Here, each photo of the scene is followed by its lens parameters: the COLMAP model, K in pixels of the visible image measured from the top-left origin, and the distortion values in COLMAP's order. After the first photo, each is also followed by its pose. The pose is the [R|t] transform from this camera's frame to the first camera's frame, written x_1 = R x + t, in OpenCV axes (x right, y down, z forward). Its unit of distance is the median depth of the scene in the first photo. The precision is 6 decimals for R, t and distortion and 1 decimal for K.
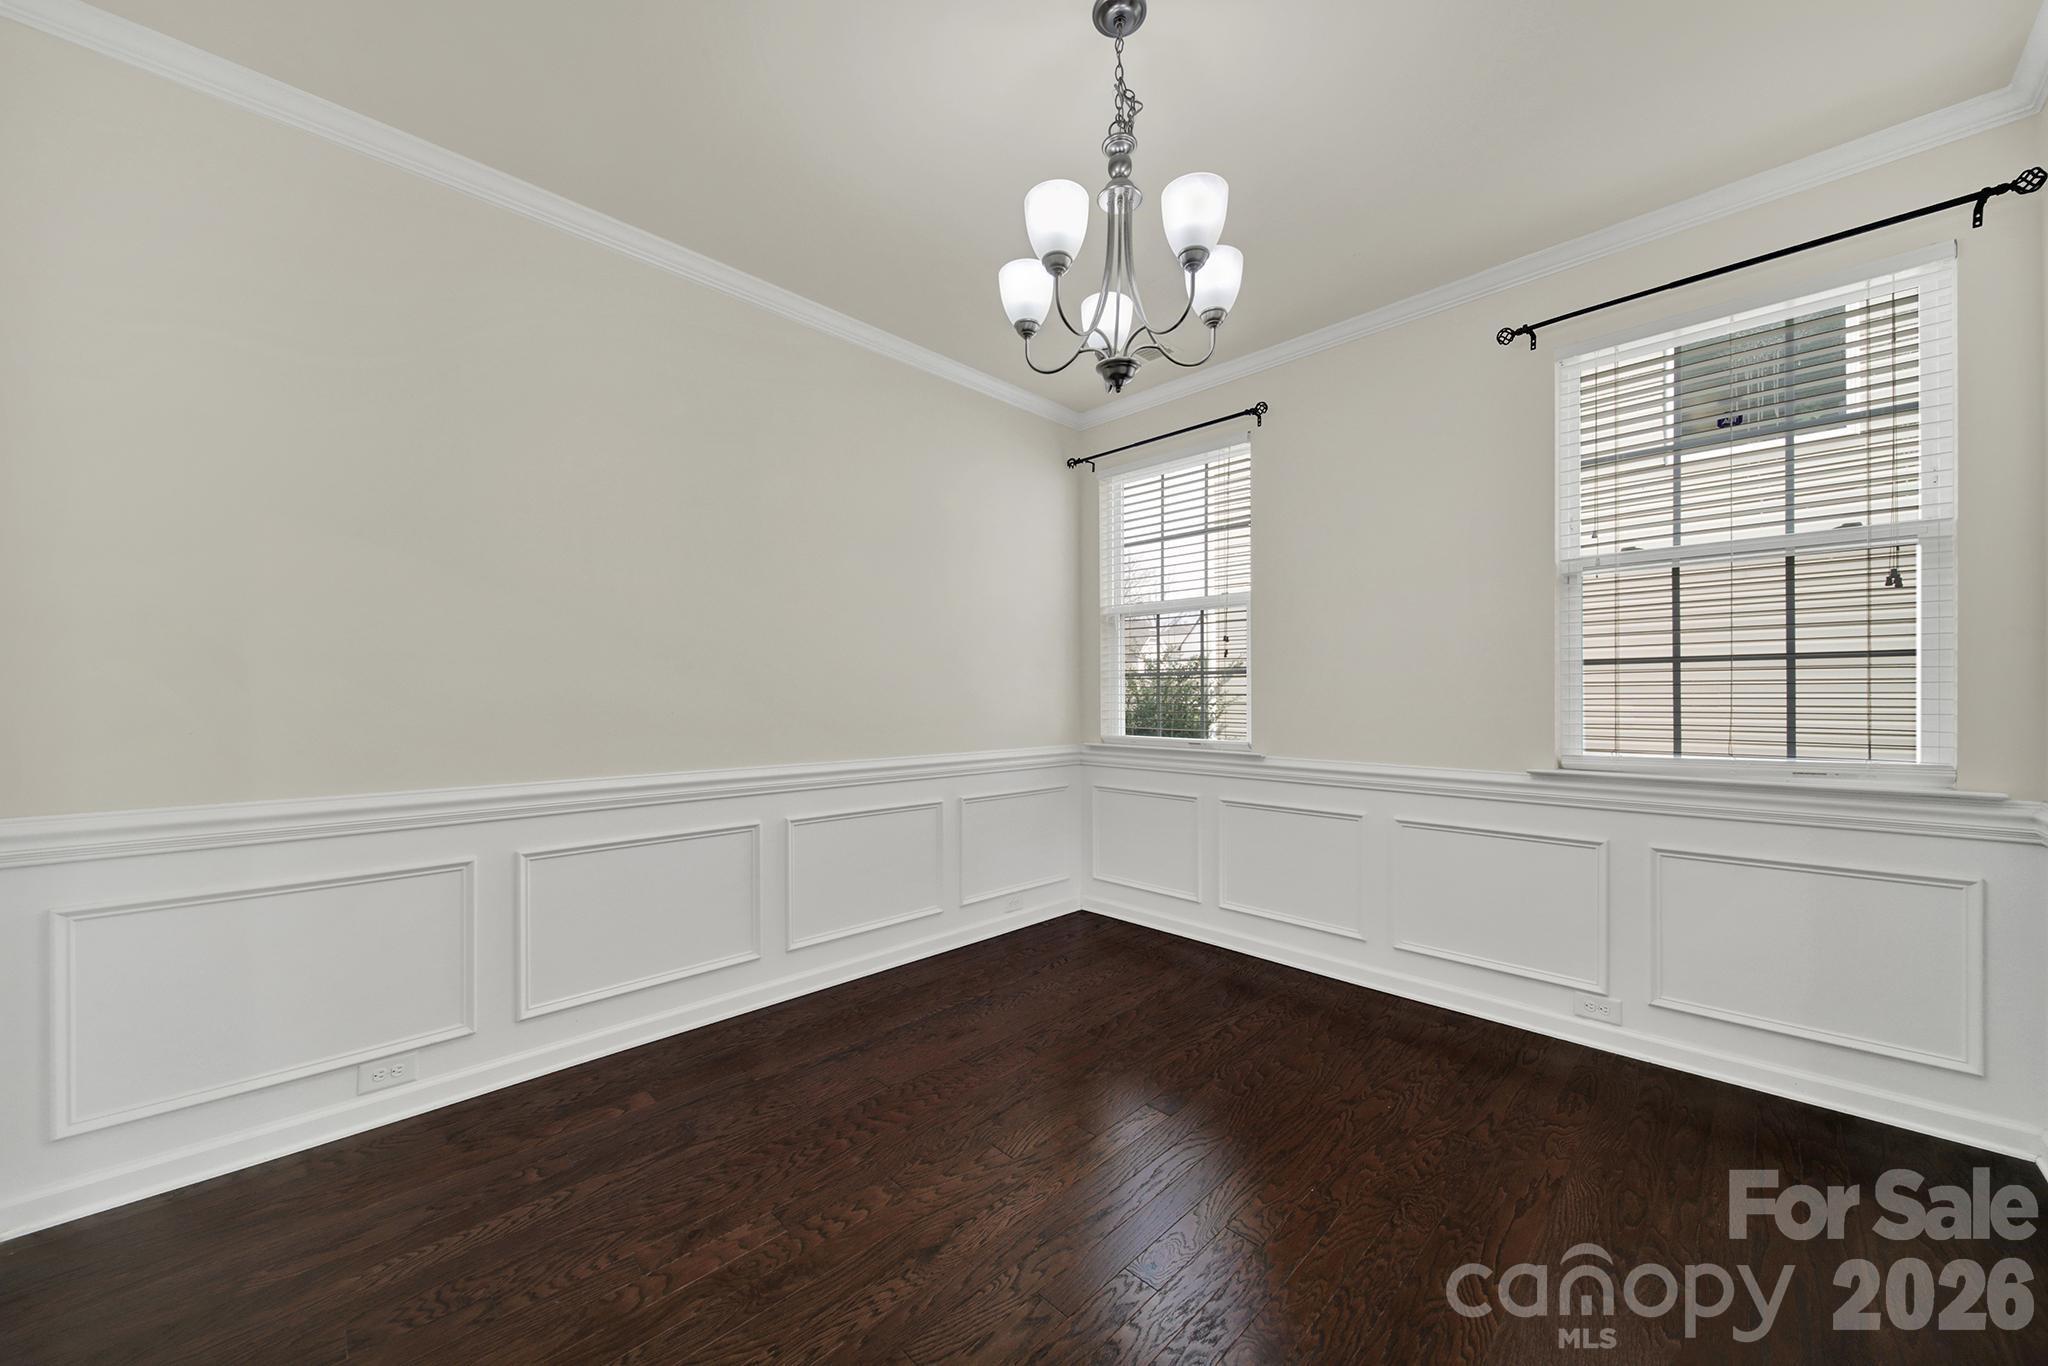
lens RADIAL K [[735.7, 0, 1020.1], [0, 735.7, 696.7], [0, 0, 1]] dist [0.000664, 0.000027]
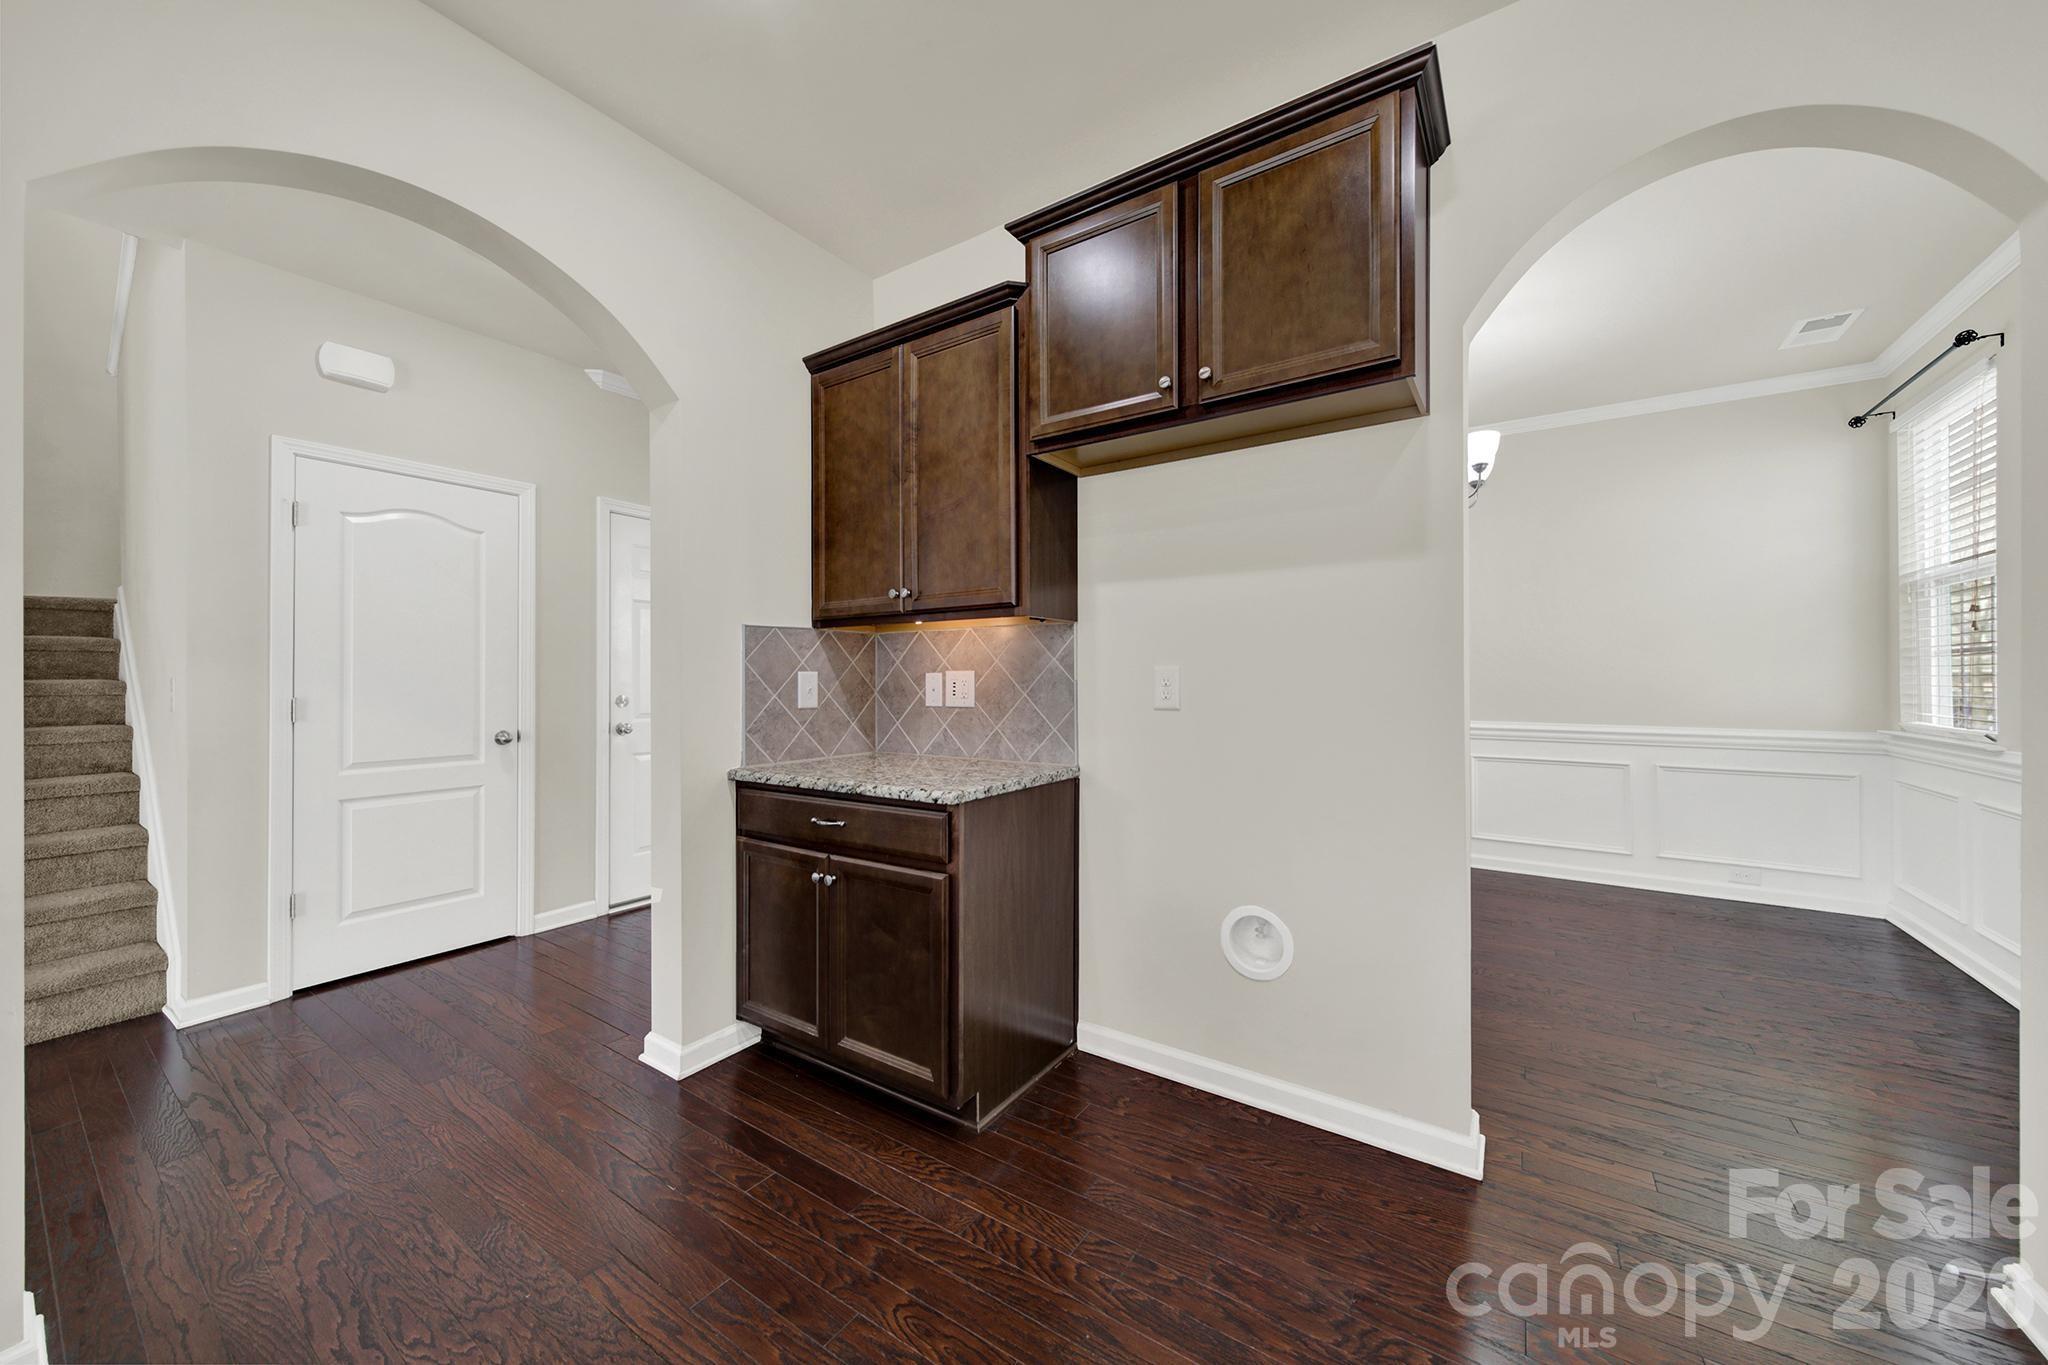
lens RADIAL K [[735.7, 0, 1026.3], [0, 735.7, 680.8], [0, 0, 1]] dist [0.000664, 0.000027]
pose [[0.181515, -0.000922, -0.983388, 0.795972], [0.001375, 0.999999, -0.000684, 0.001419], [0.983387, -0.001228, 0.181516, -0.175878]]
